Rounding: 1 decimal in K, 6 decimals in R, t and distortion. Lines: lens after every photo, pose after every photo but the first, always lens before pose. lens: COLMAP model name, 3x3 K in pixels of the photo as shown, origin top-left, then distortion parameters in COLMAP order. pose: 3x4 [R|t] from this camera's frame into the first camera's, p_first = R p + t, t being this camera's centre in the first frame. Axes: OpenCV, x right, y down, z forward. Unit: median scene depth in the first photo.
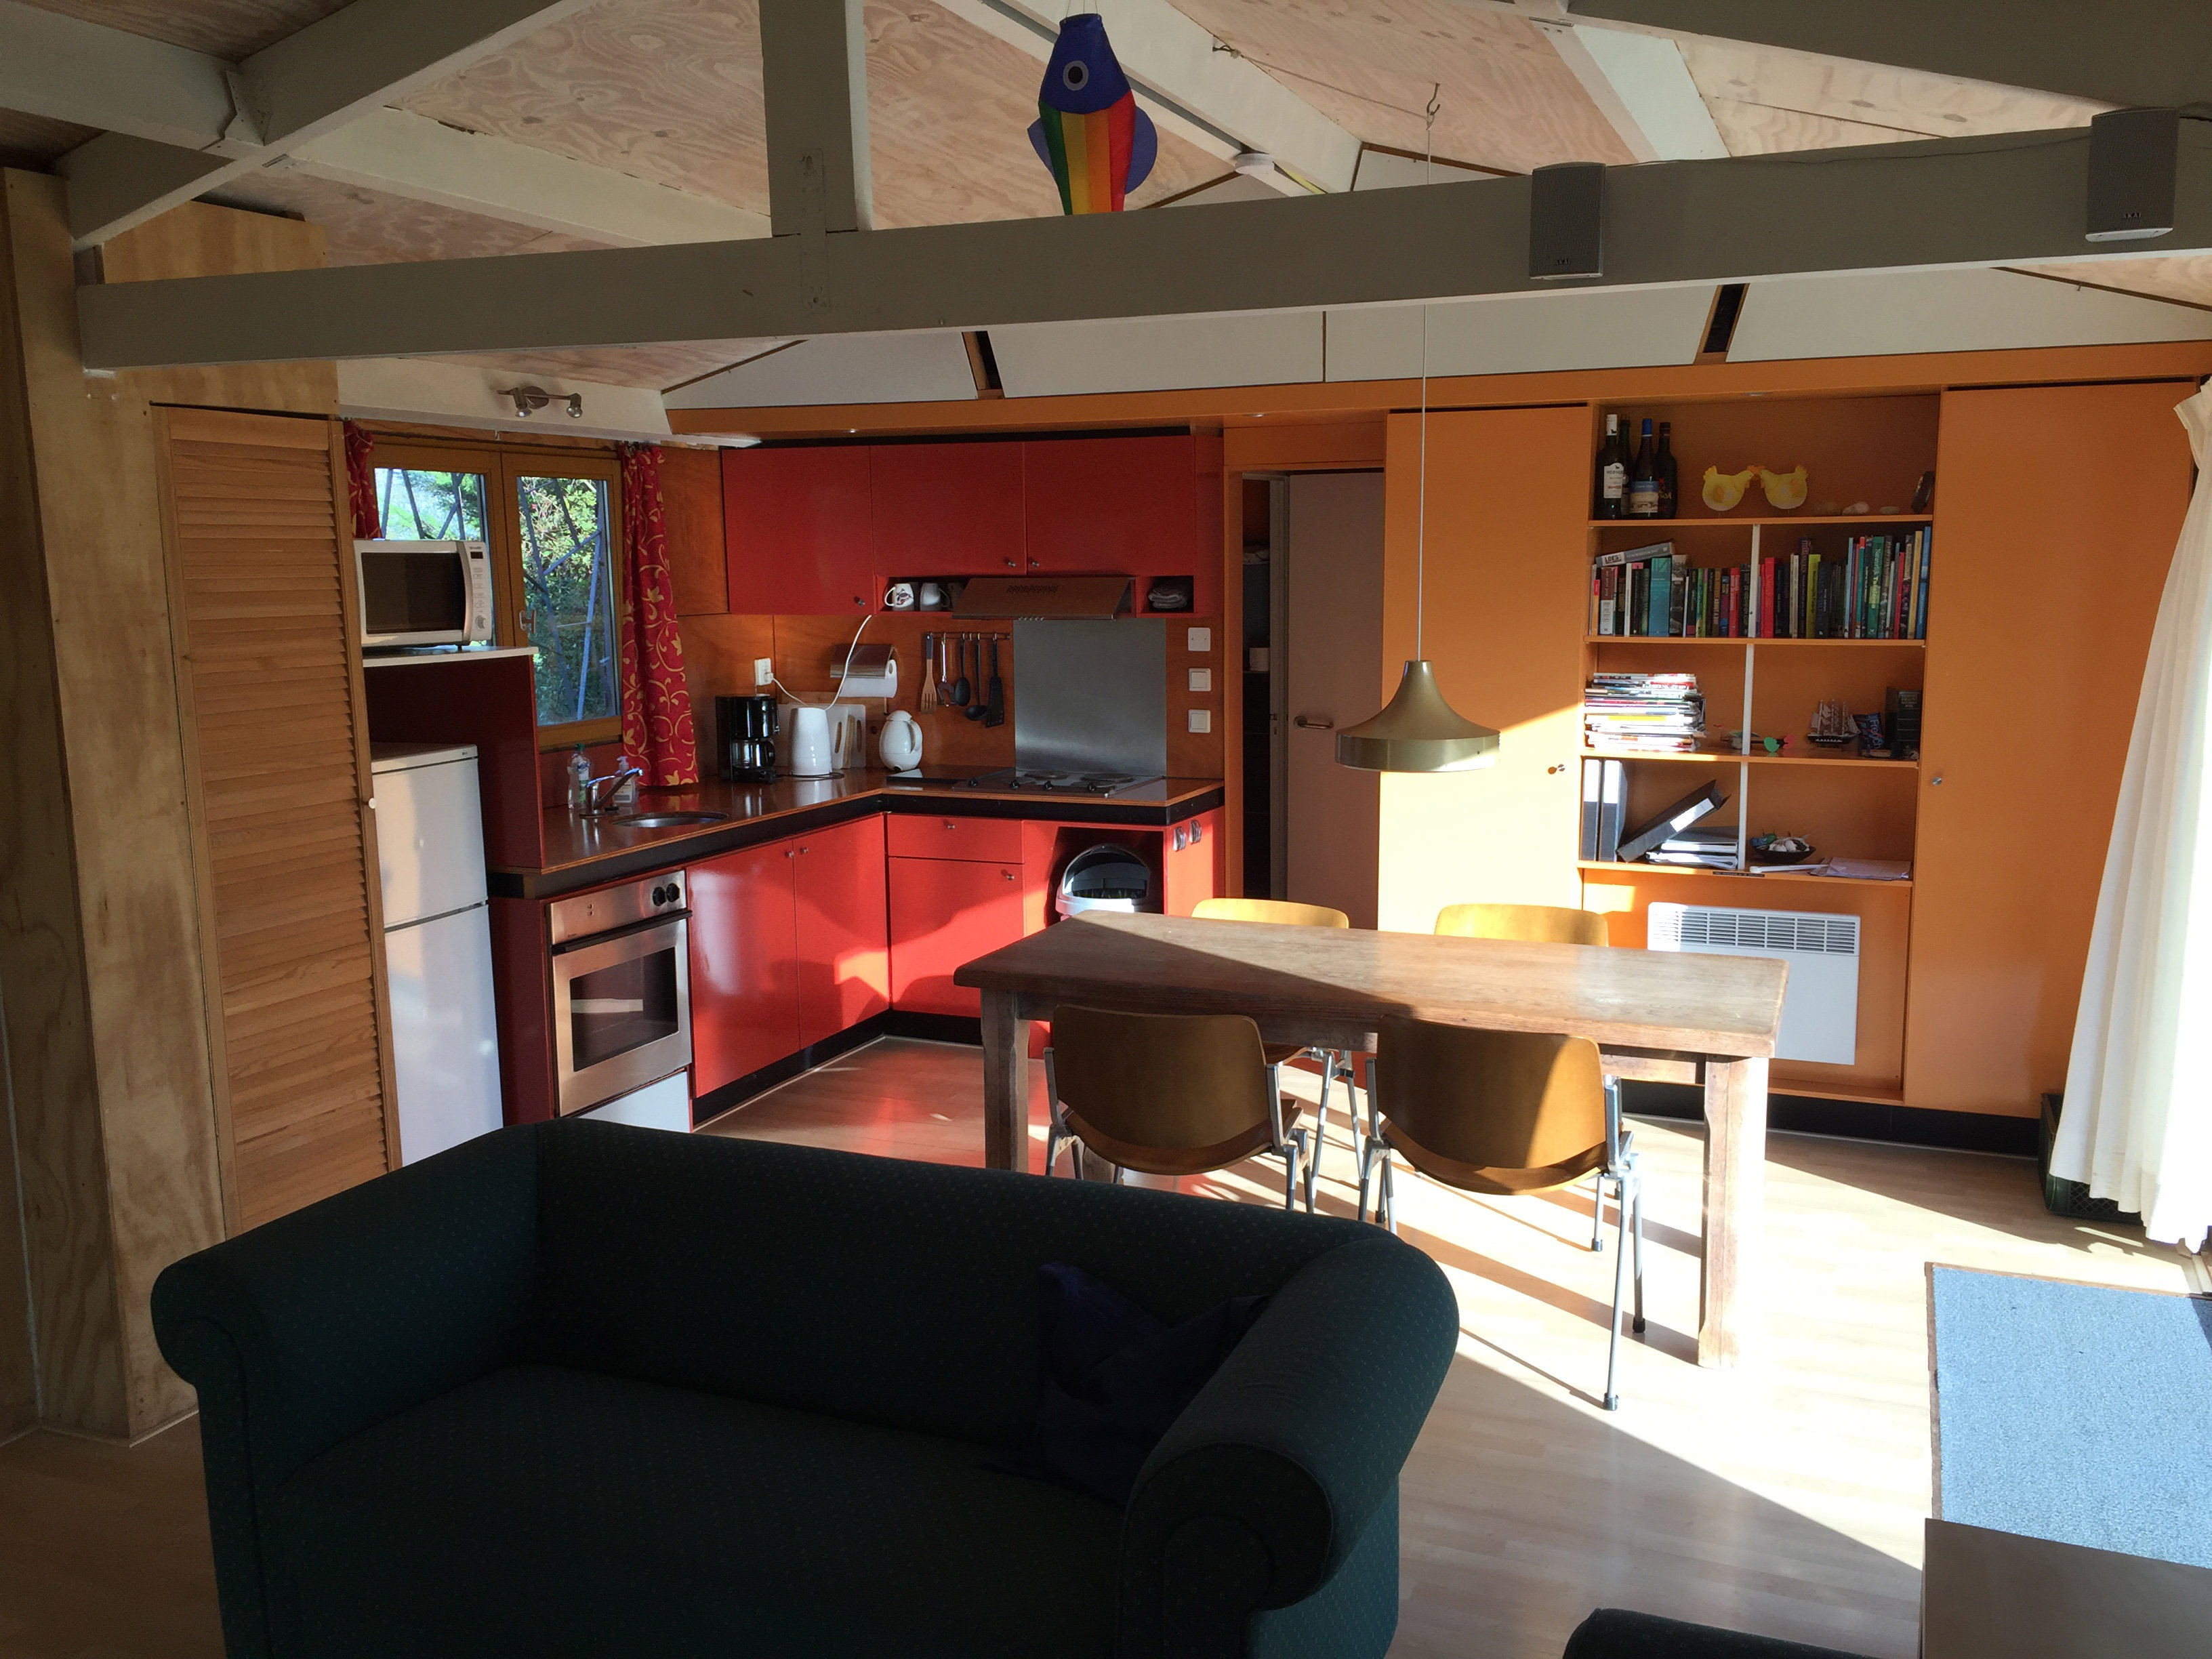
lens RADIAL K [[1886.6, 0, 1104.7], [0, 1886.6, 835.1], [0, 0, 1]] dist [0.042891, -0.009371]
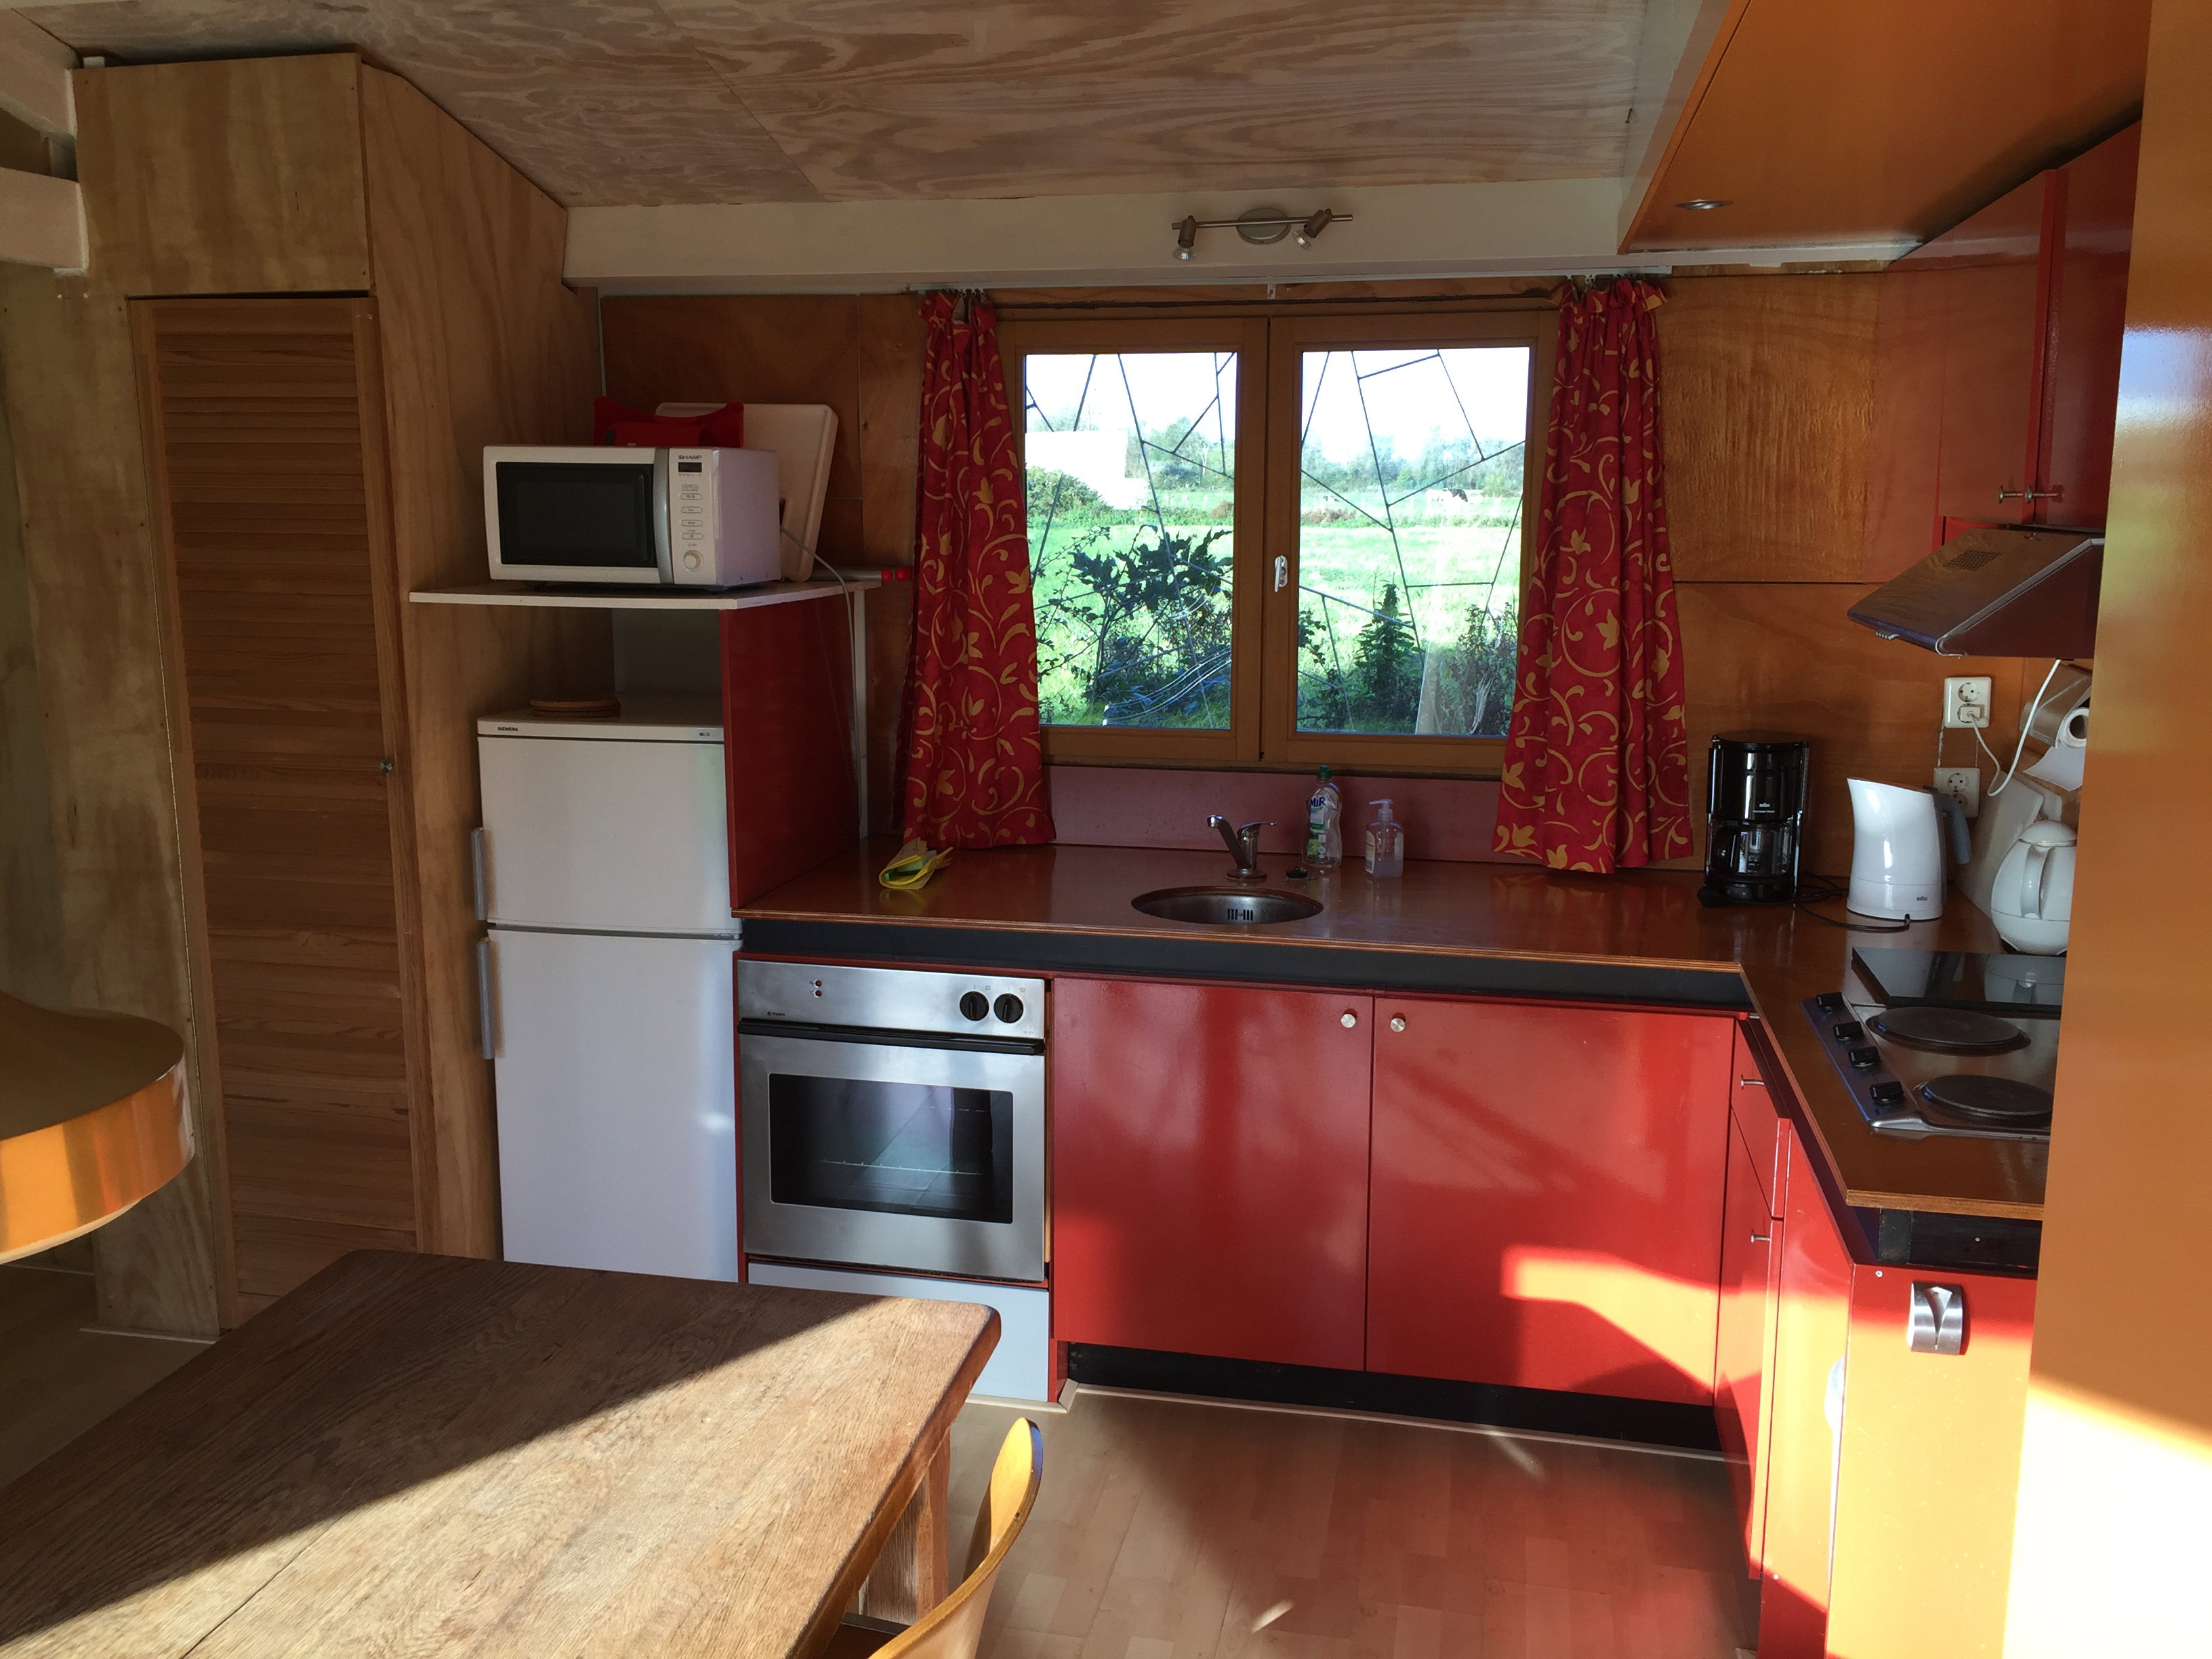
lens RADIAL K [[1886.6, 0, 1103.2], [0, 1886.6, 826.5], [0, 0, 1]] dist [0.042891, -0.009371]
pose [[0.185489, 0.182671, -0.965518, 0.519386], [-0.151654, 0.976119, 0.155542, -0.182774], [0.970873, 0.117573, 0.208762, 1.242320]]
